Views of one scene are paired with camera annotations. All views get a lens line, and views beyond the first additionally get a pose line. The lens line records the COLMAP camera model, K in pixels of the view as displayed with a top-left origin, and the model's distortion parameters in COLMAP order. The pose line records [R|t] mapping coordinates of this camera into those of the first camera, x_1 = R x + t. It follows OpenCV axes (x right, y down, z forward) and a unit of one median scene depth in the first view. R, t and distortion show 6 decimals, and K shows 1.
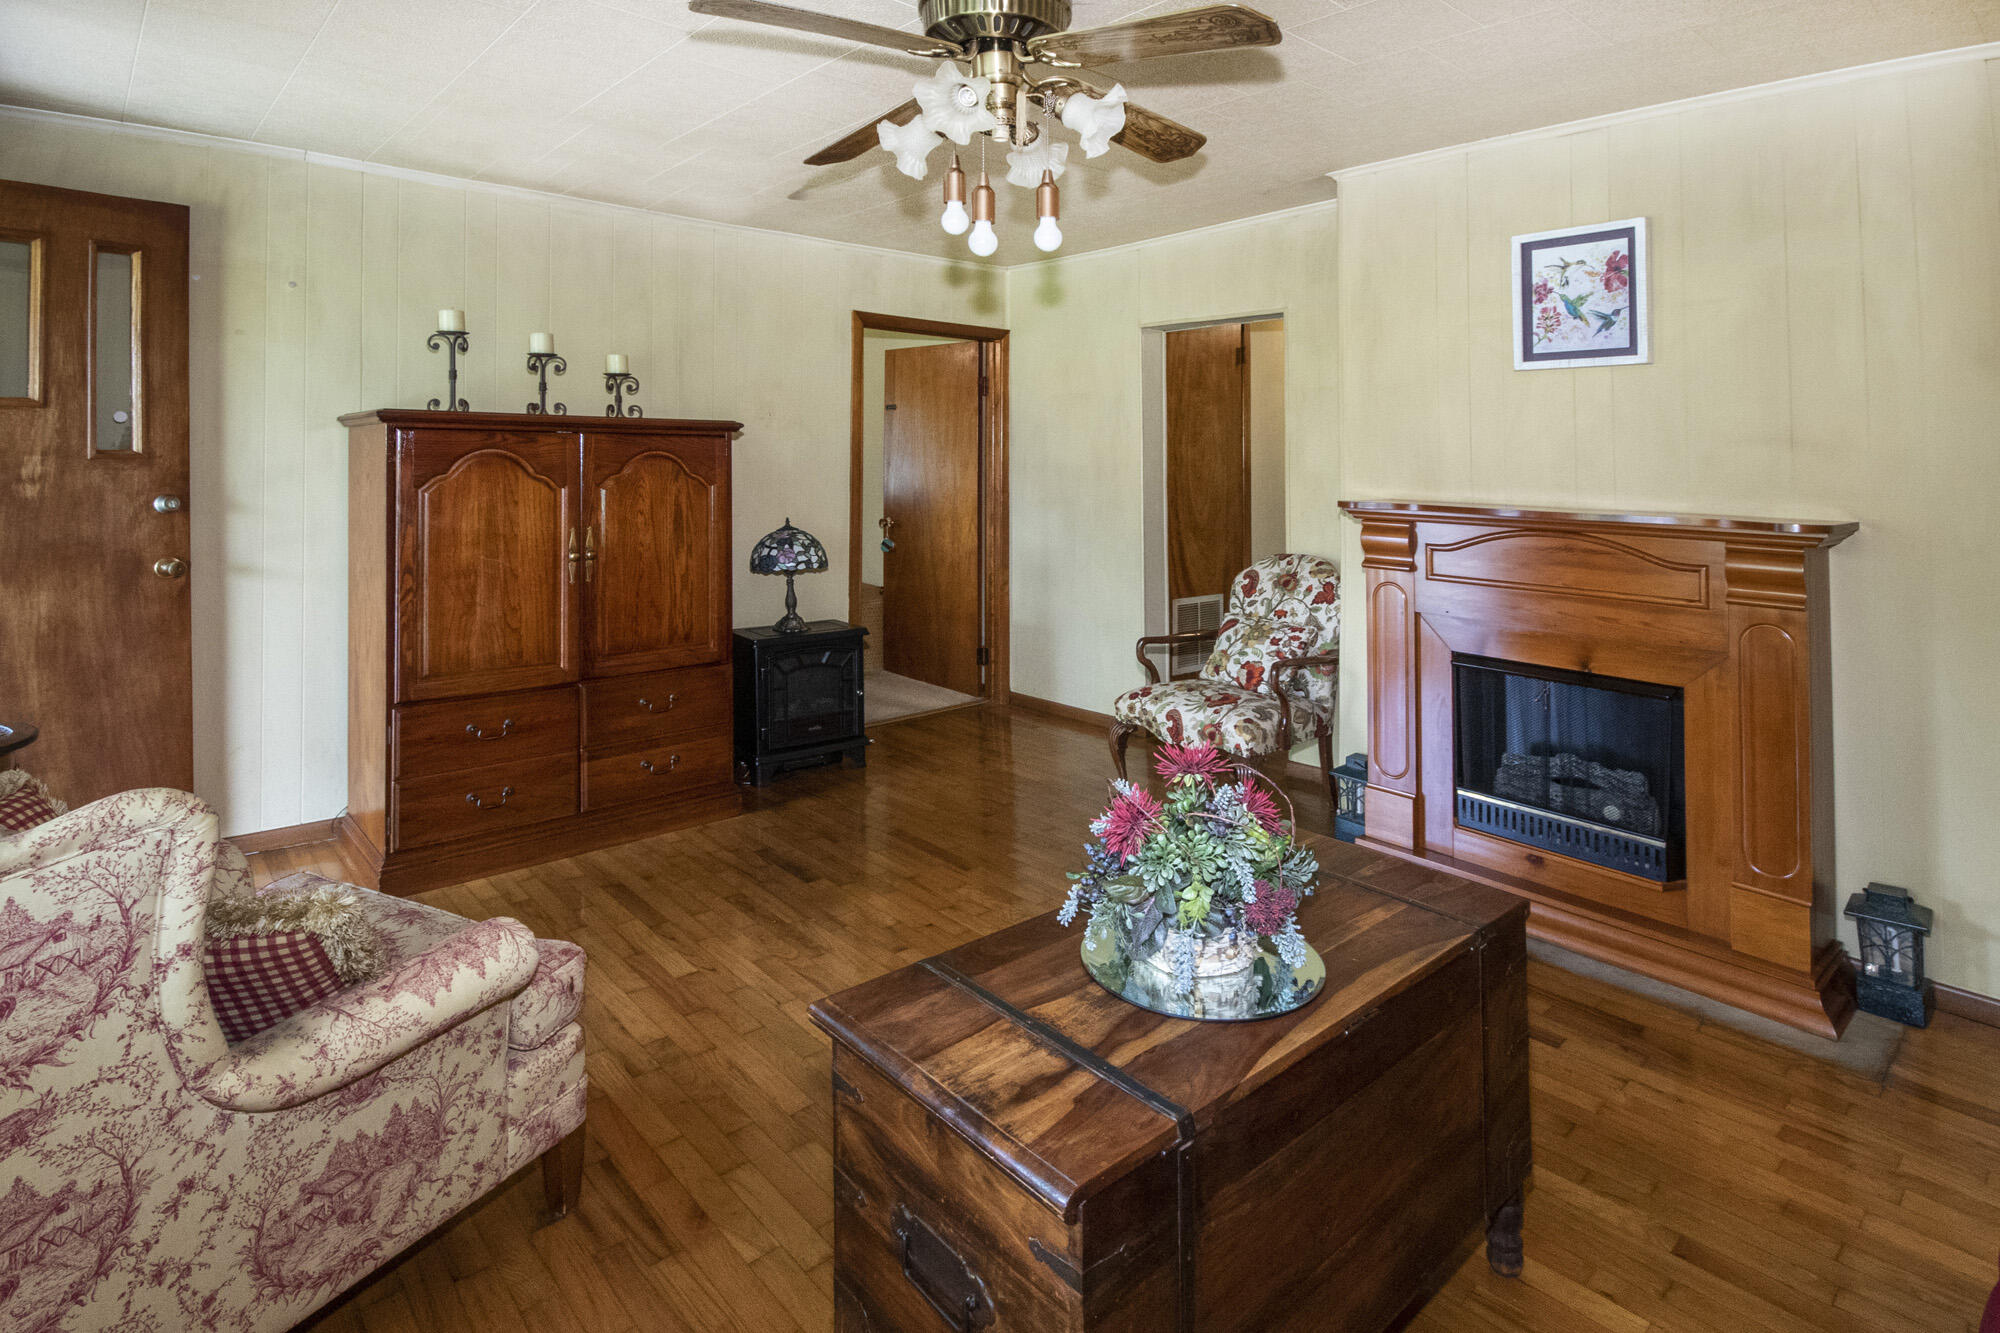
lens RADIAL K [[1045.4, 0, 997.8], [0, 1045.4, 617.6], [0, 0, 1]] dist [-0.001572, -0.000833]
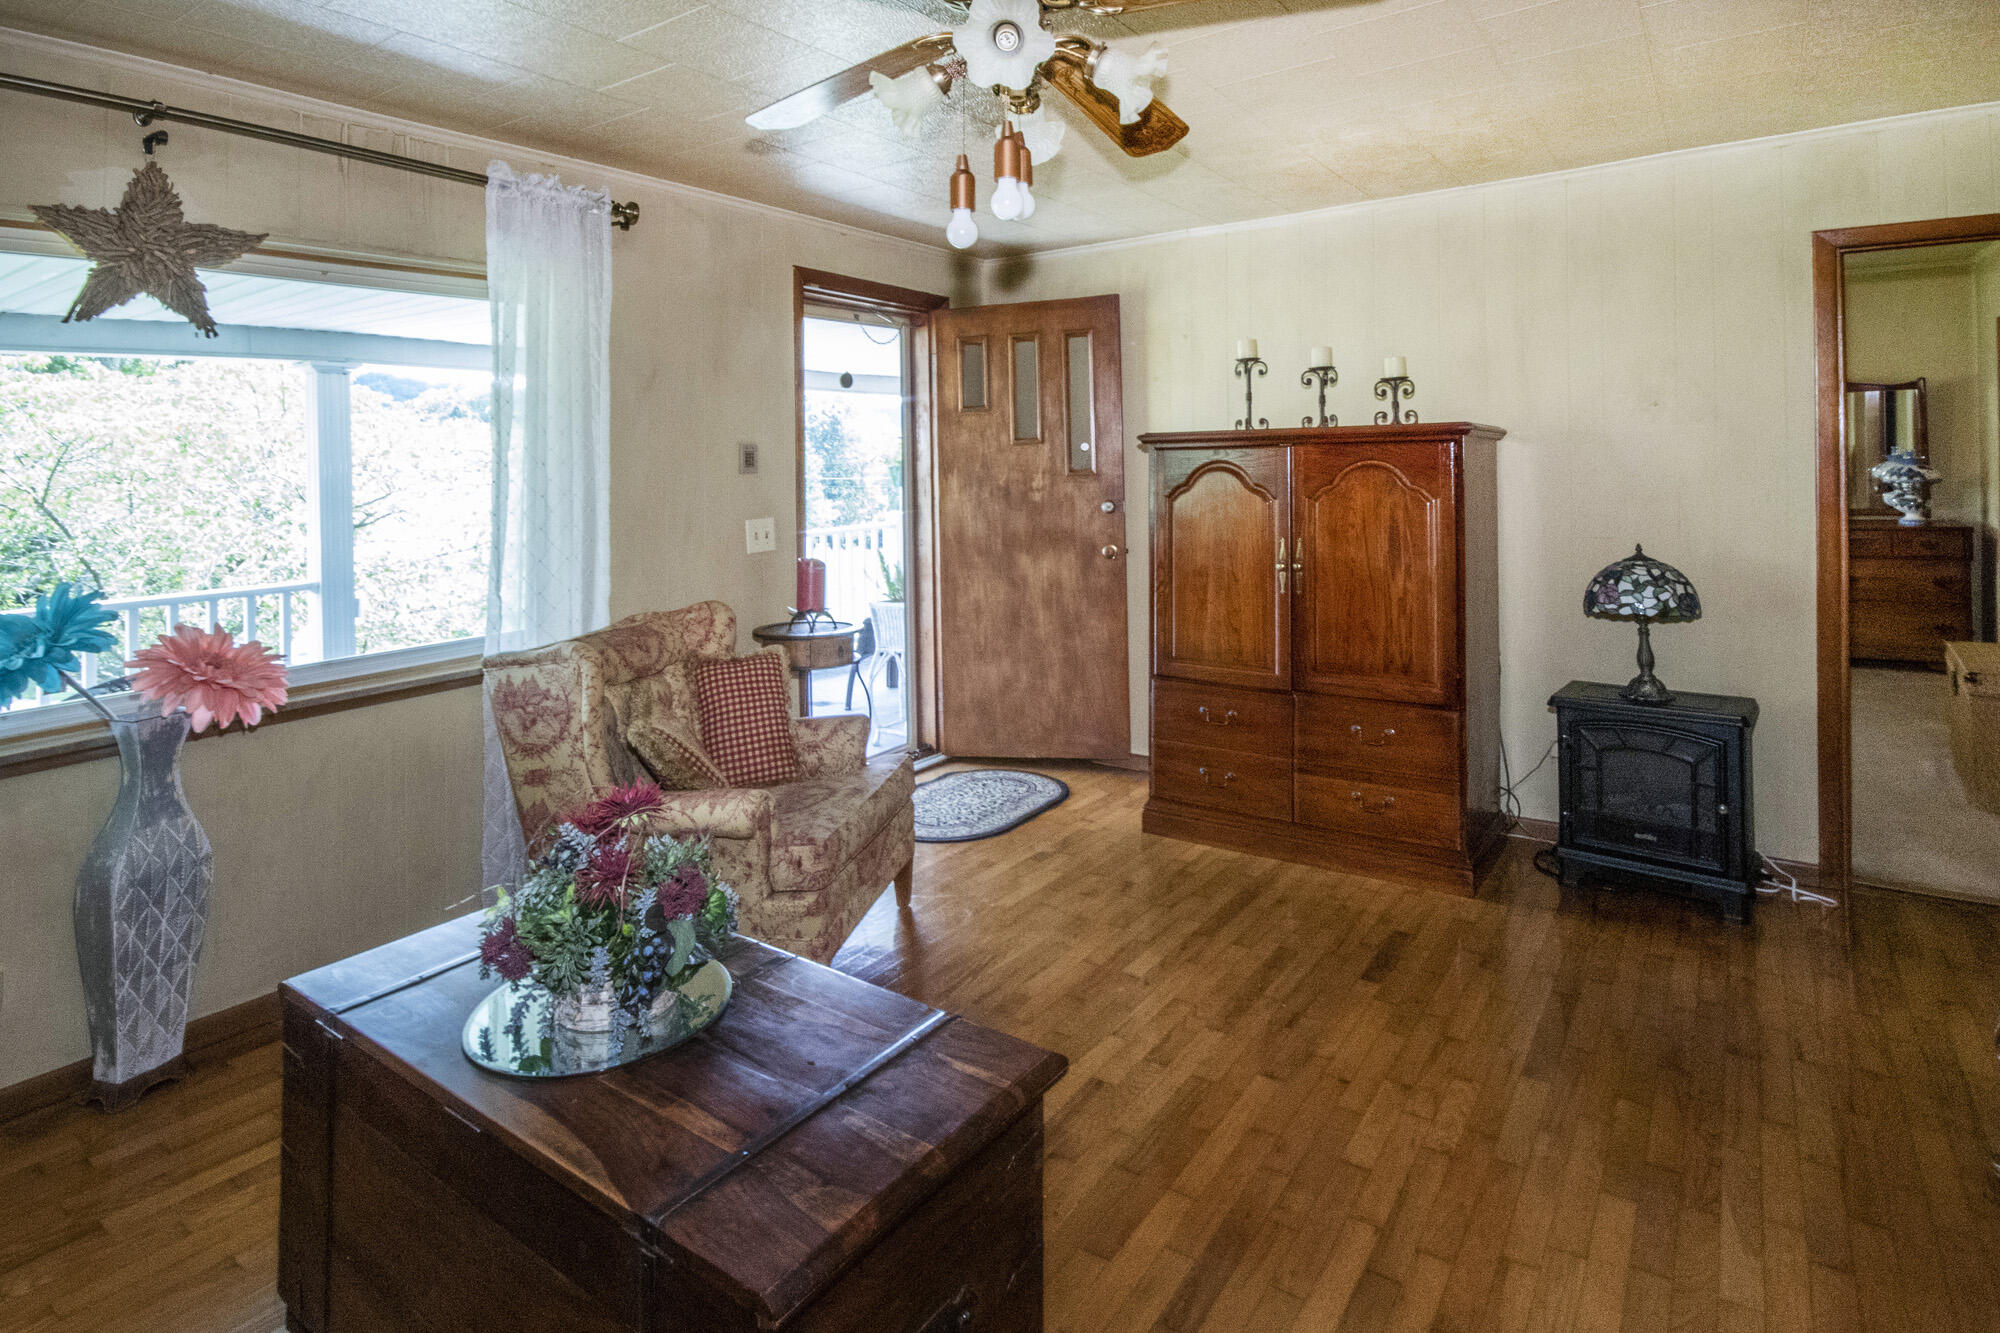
lens RADIAL K [[1045.4, 0, 997.8], [0, 1045.4, 617.6], [0, 0, 1]] dist [-0.001572, -0.000833]
pose [[0.230054, 0.122689, -0.965413, 0.477021], [-0.128700, 0.987144, 0.094782, -0.064832], [0.964630, 0.102444, 0.242886, 0.451798]]
